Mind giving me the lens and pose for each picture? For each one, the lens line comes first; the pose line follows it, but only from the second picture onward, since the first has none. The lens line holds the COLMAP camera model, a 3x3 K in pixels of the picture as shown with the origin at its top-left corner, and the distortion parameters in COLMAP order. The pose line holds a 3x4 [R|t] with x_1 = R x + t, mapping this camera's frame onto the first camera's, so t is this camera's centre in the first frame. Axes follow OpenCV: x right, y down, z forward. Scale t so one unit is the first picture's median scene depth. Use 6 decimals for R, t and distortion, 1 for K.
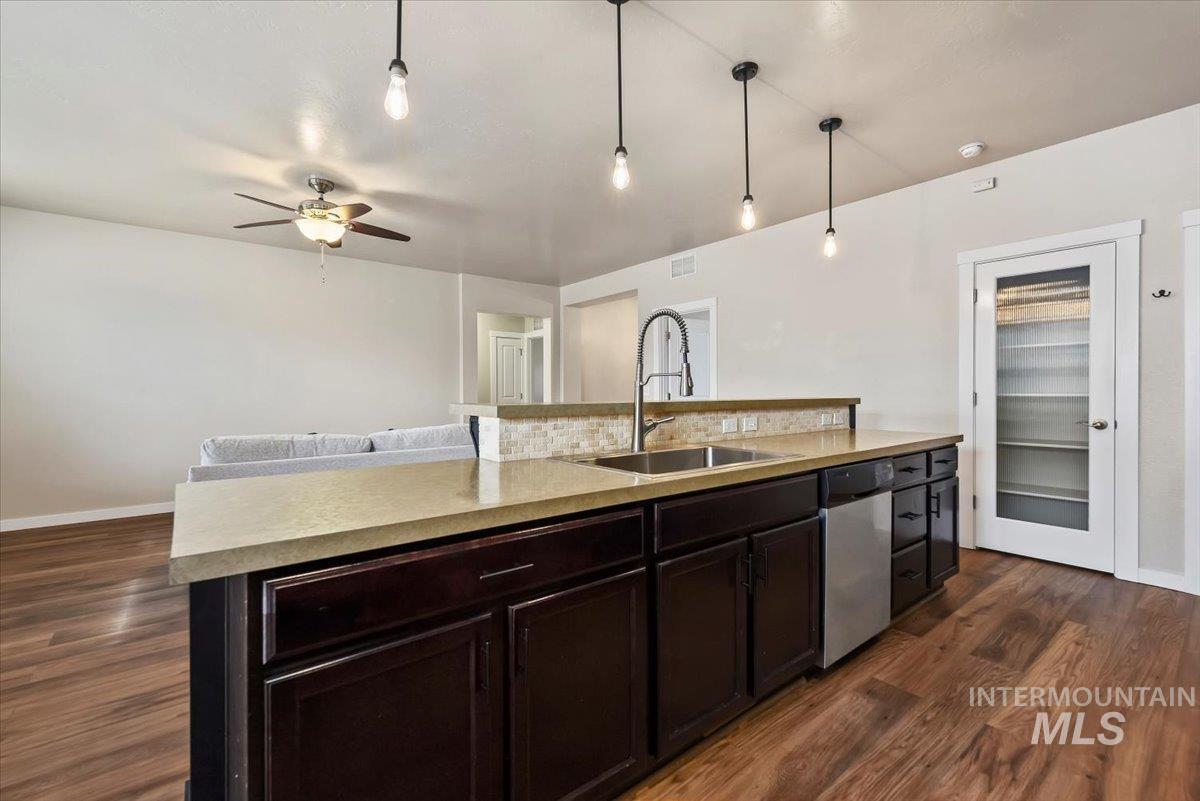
lens RADIAL K [[519.9, 0, 606.3], [0, 519.9, 399.0], [0, 0, 1]] dist [0.010947, -0.001754]
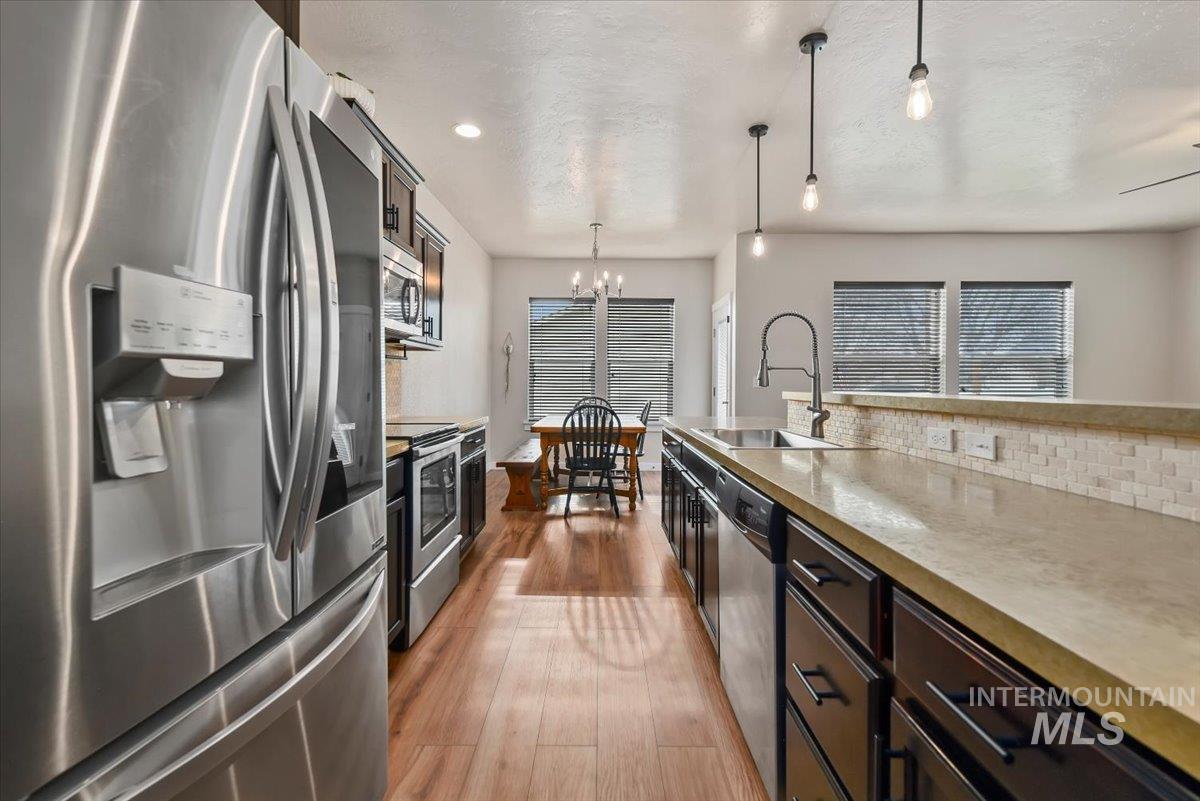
lens RADIAL K [[519.9, 0, 597.6], [0, 519.9, 395.7], [0, 0, 1]] dist [0.010947, -0.001754]
pose [[-0.623626, 0.018775, -0.781498, 0.836105], [-0.014903, 0.999244, 0.035898, -0.014849], [0.781581, 0.034034, -0.622875, 0.911381]]
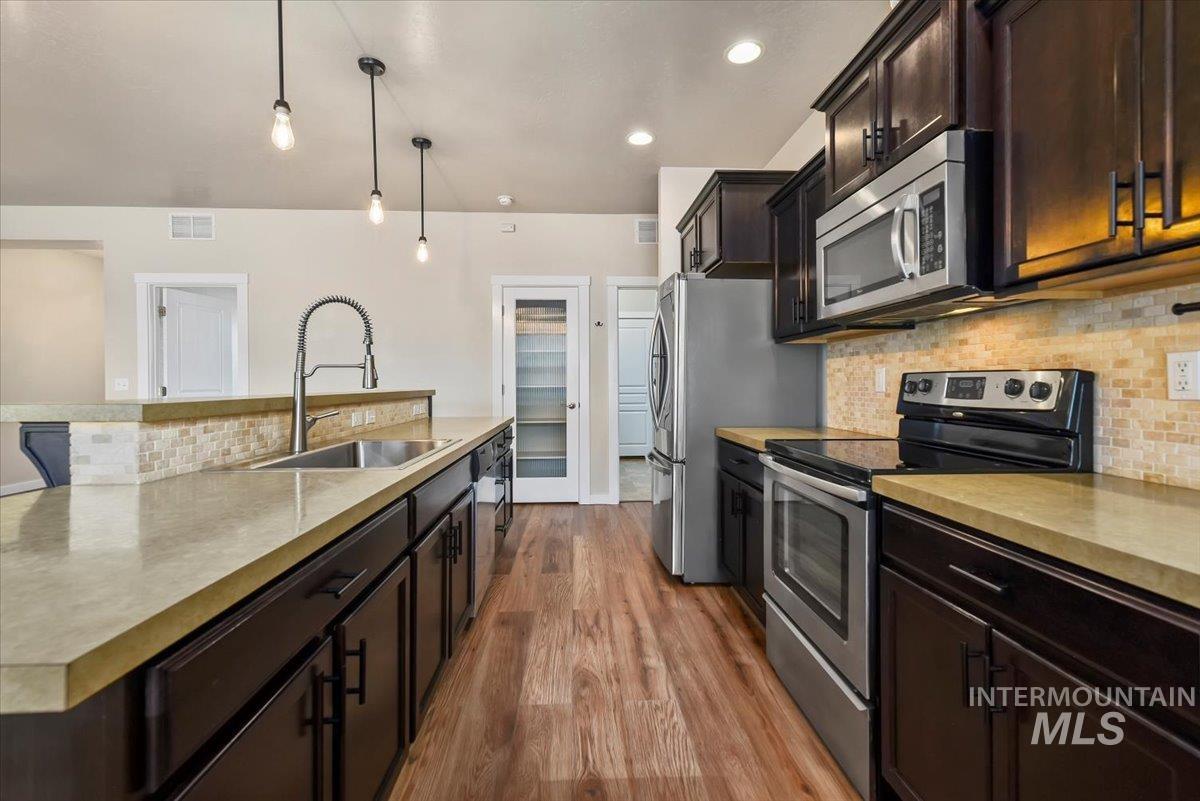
lens RADIAL K [[519.9, 0, 608.4], [0, 519.9, 389.8], [0, 0, 1]] dist [0.010947, -0.001754]
pose [[0.581204, -0.009944, 0.813697, -0.244079], [0.013573, 0.999905, 0.002525, 0.000174], [-0.813645, 0.009577, 0.581283, 0.039646]]
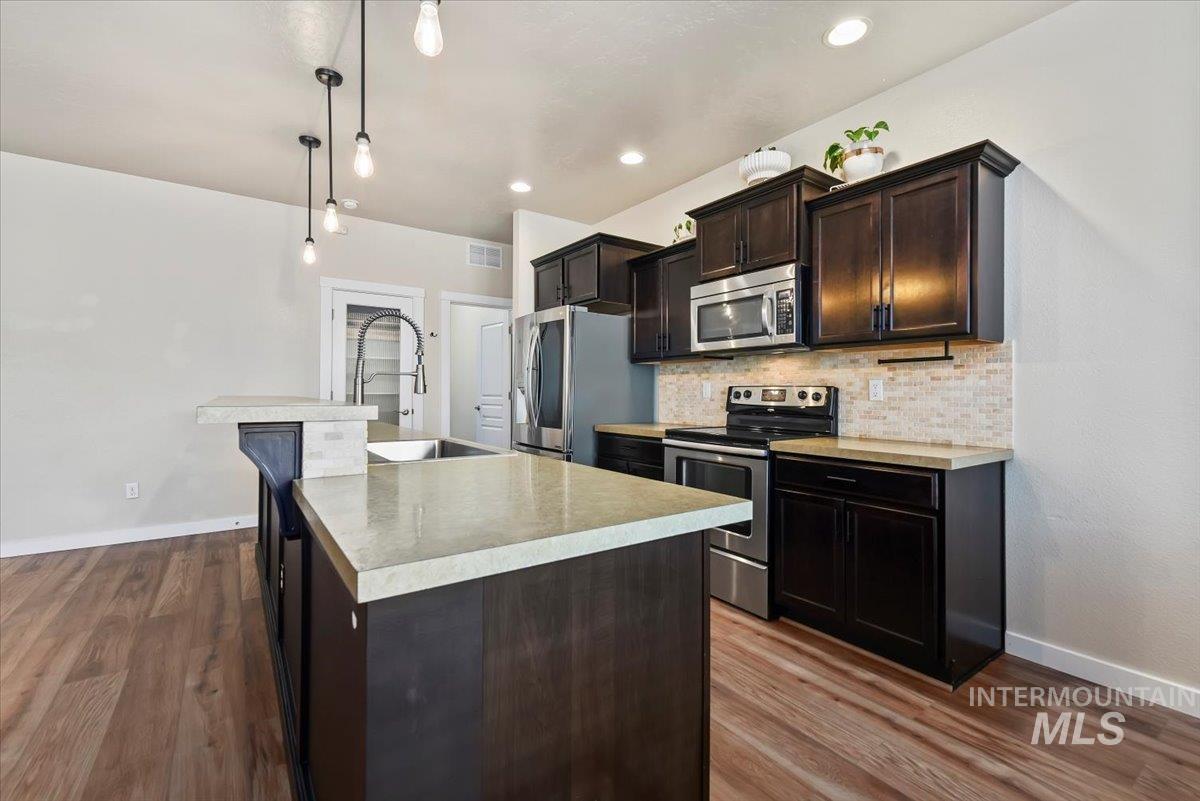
lens RADIAL K [[519.9, 0, 599.7], [0, 519.9, 389.7], [0, 0, 1]] dist [0.010947, -0.001754]
pose [[0.058708, 0.006637, 0.998253, -0.605068], [0.008816, 0.999935, -0.007167, -0.002014], [-0.998236, 0.009221, 0.058646, 0.343965]]
